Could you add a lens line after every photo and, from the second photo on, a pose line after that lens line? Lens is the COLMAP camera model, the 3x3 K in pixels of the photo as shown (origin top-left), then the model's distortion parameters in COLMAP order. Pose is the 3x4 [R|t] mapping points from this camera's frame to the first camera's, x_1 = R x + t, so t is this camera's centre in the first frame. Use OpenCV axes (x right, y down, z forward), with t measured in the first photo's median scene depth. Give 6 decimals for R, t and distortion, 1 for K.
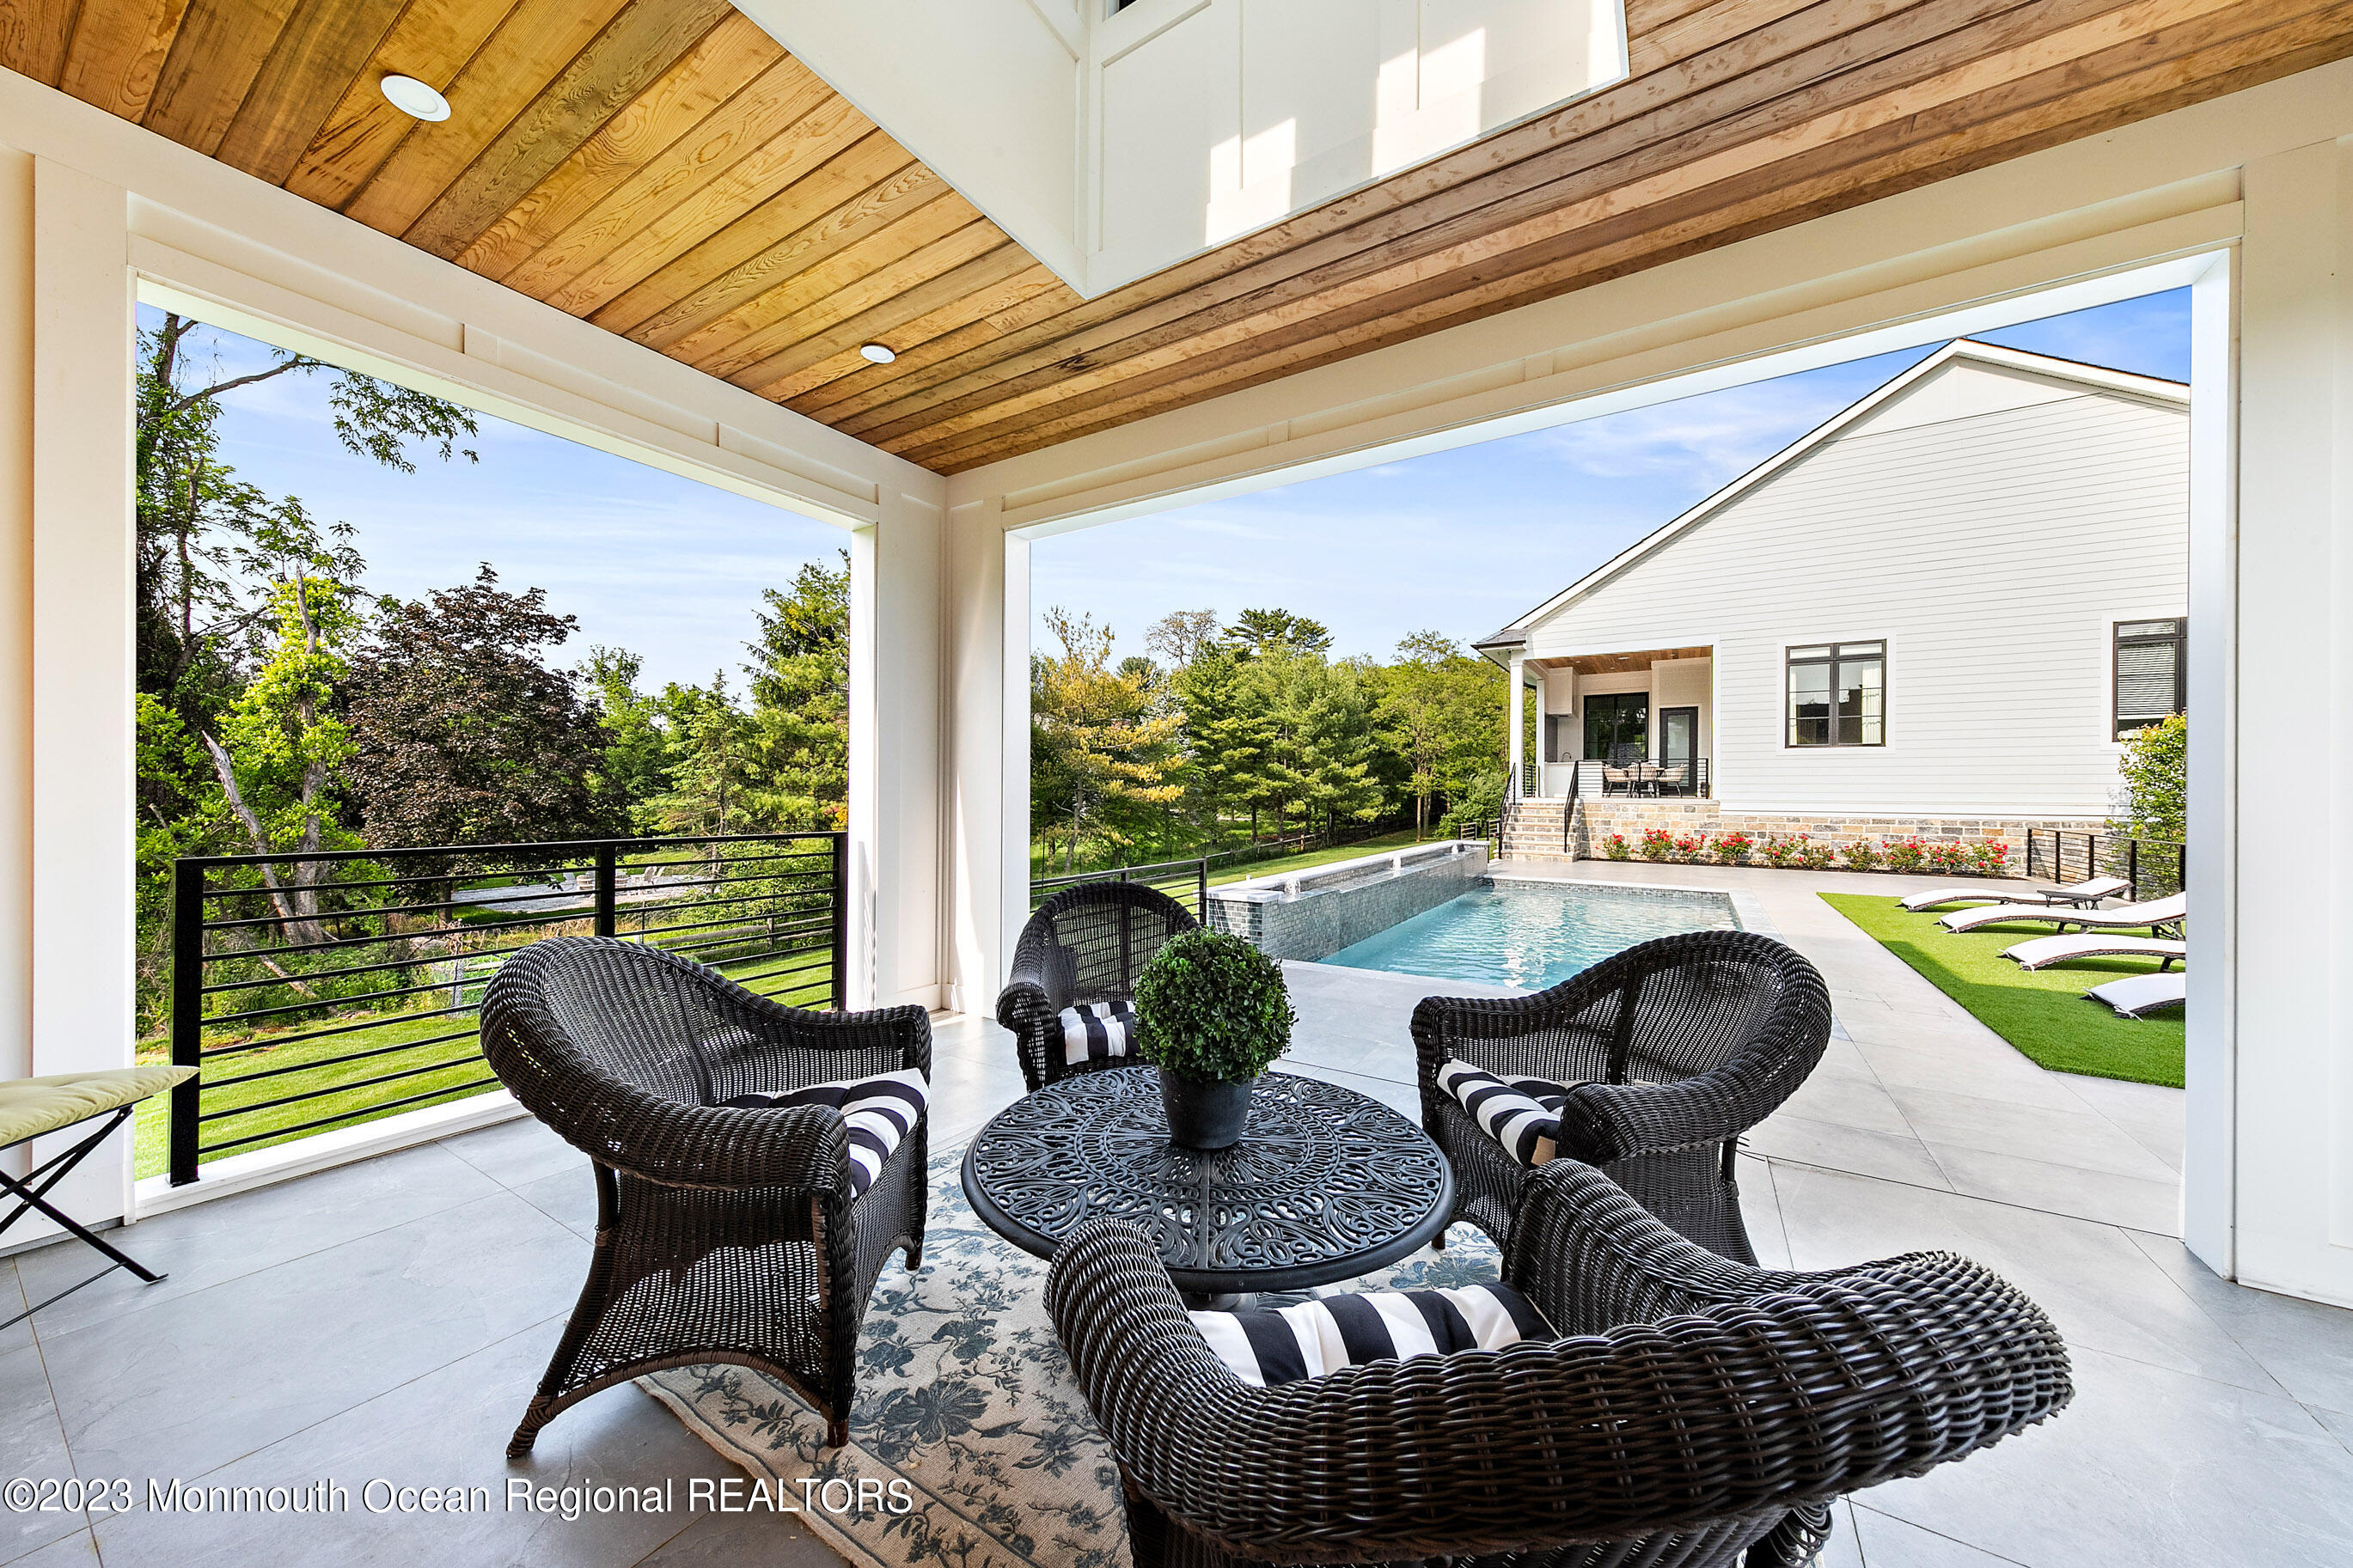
lens RADIAL K [[813.7, 0, 1180.9], [0, 813.7, 787.8], [0, 0, 1]] dist [-0.000113, -0.000005]
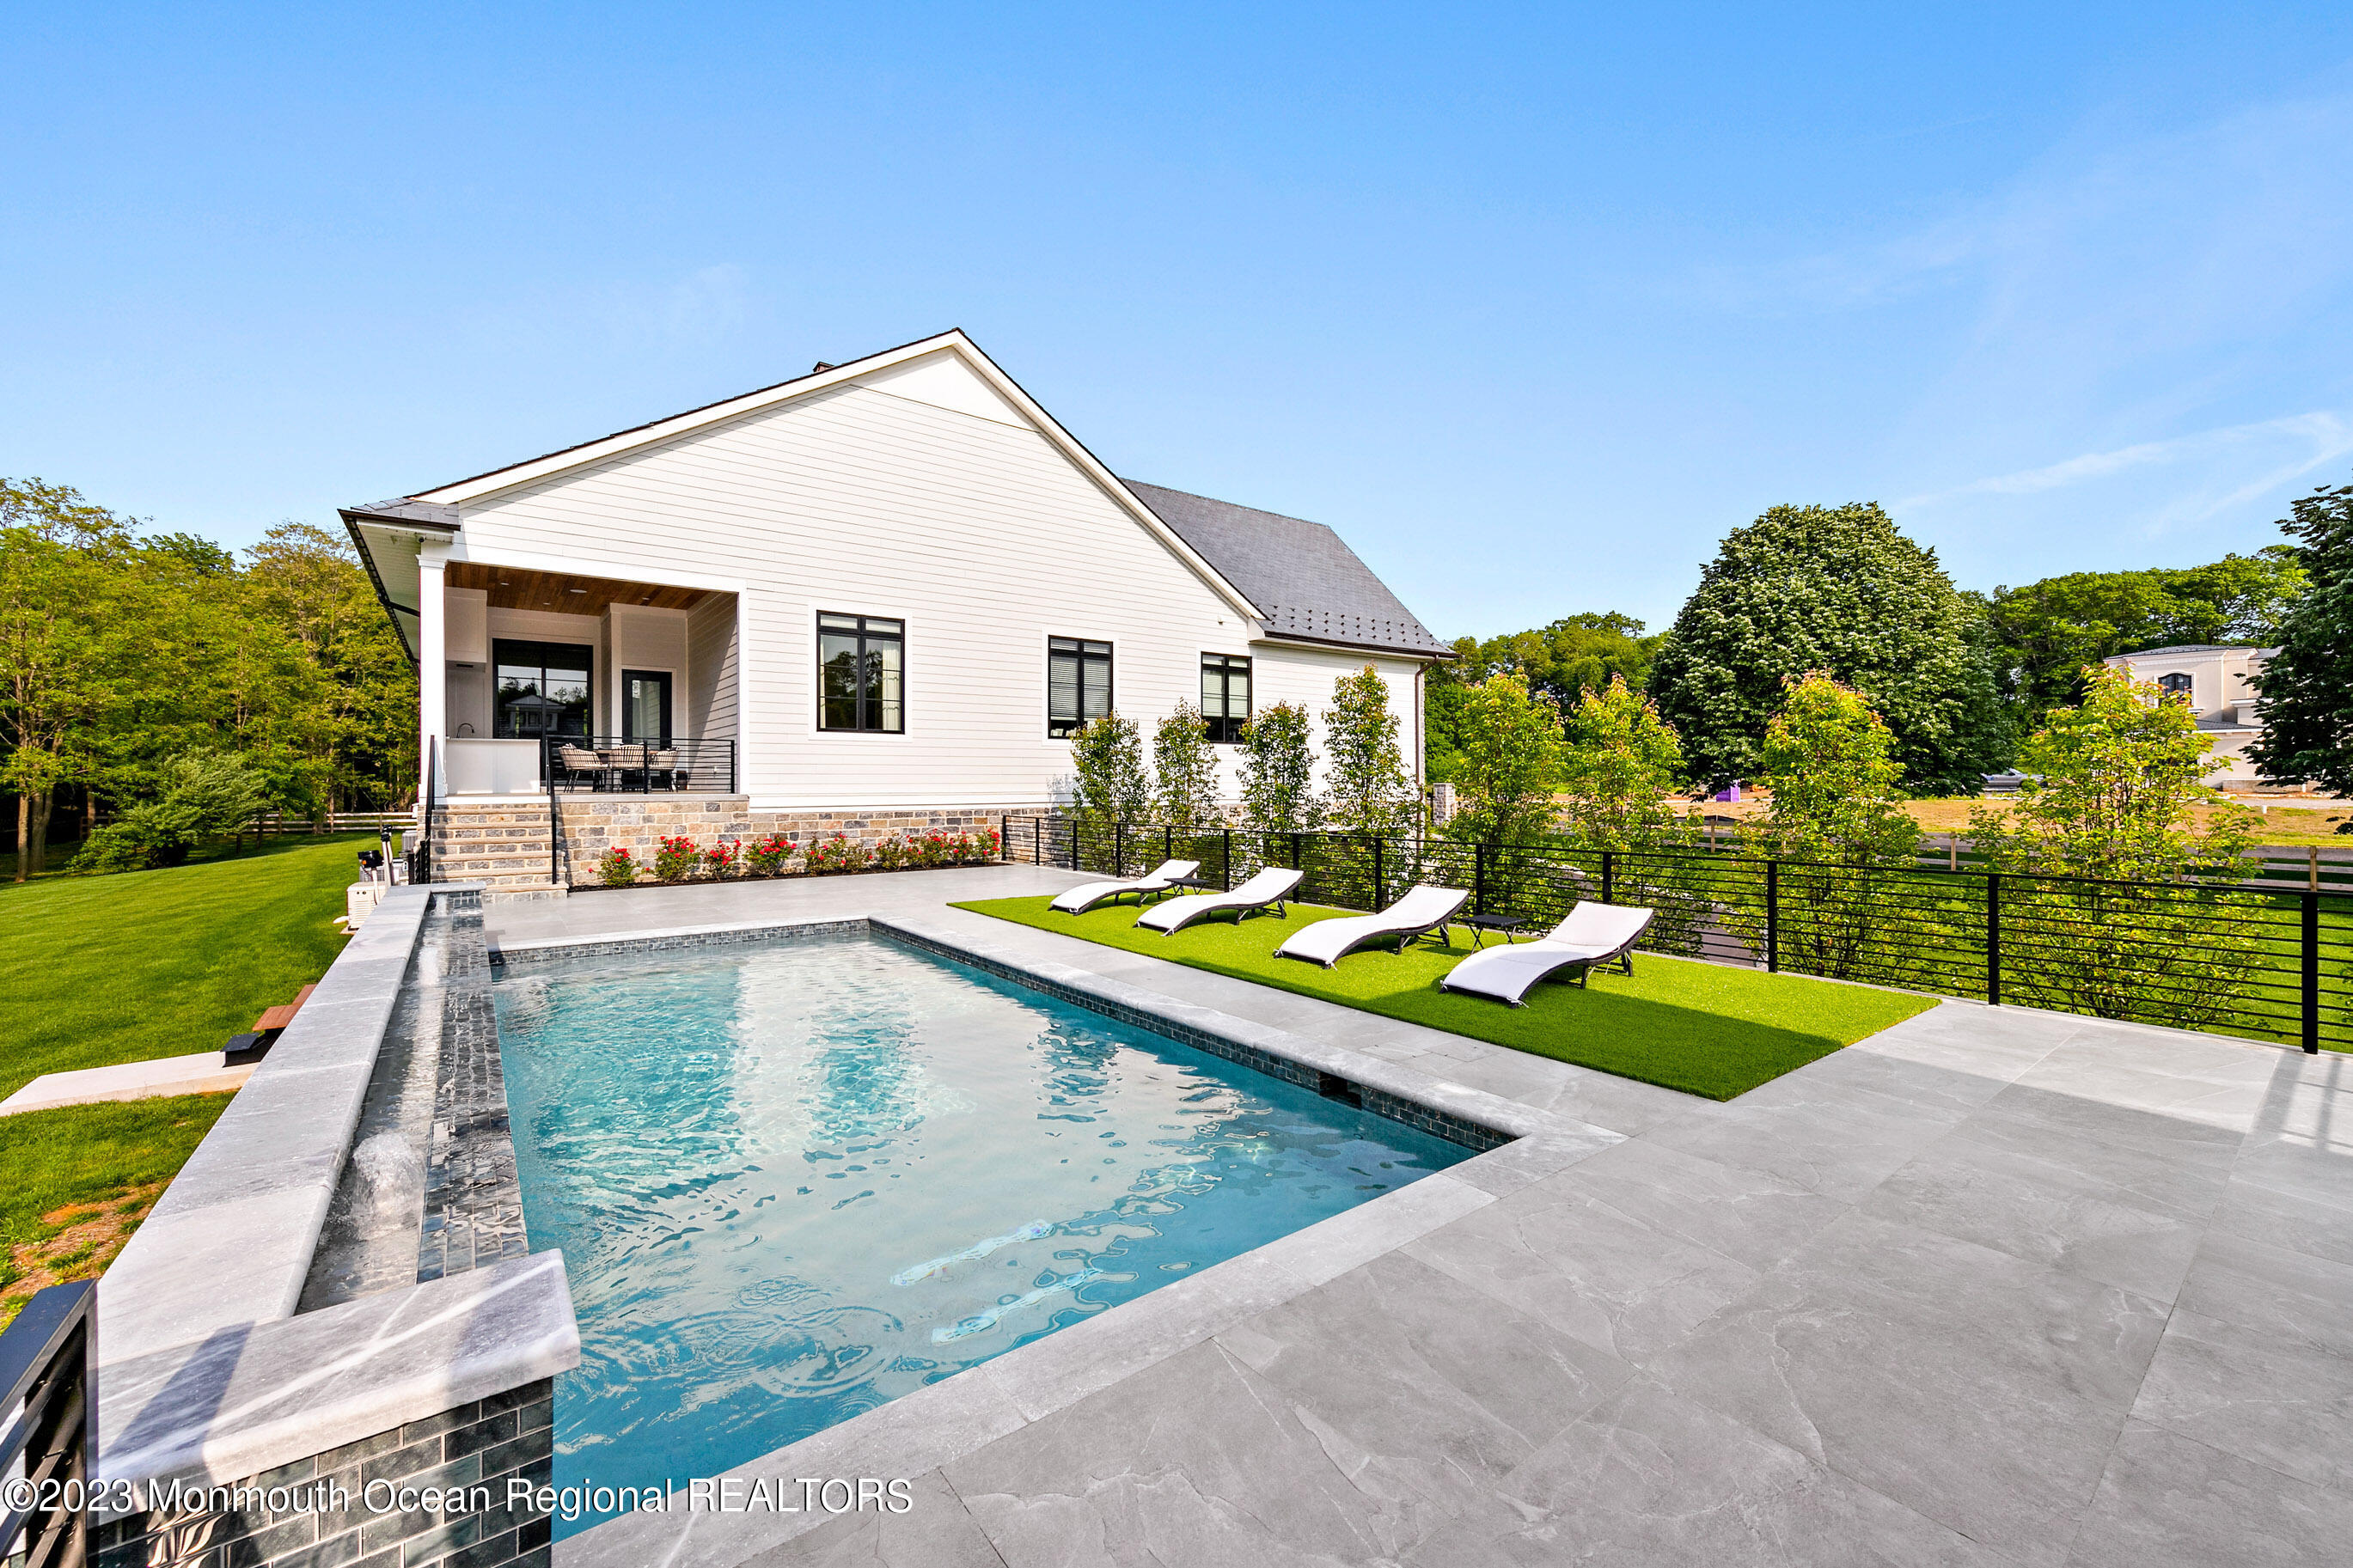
lens RADIAL K [[939.1, 0, 1180.7], [0, 939.1, 782.6], [0, 0, 1]] dist [0.001088, -0.000053]
pose [[0.349217, -0.006583, 0.937019, -0.034939], [0.001763, 0.999978, 0.006369, -0.001193], [-0.937040, -0.000572, 0.349221, 0.309568]]
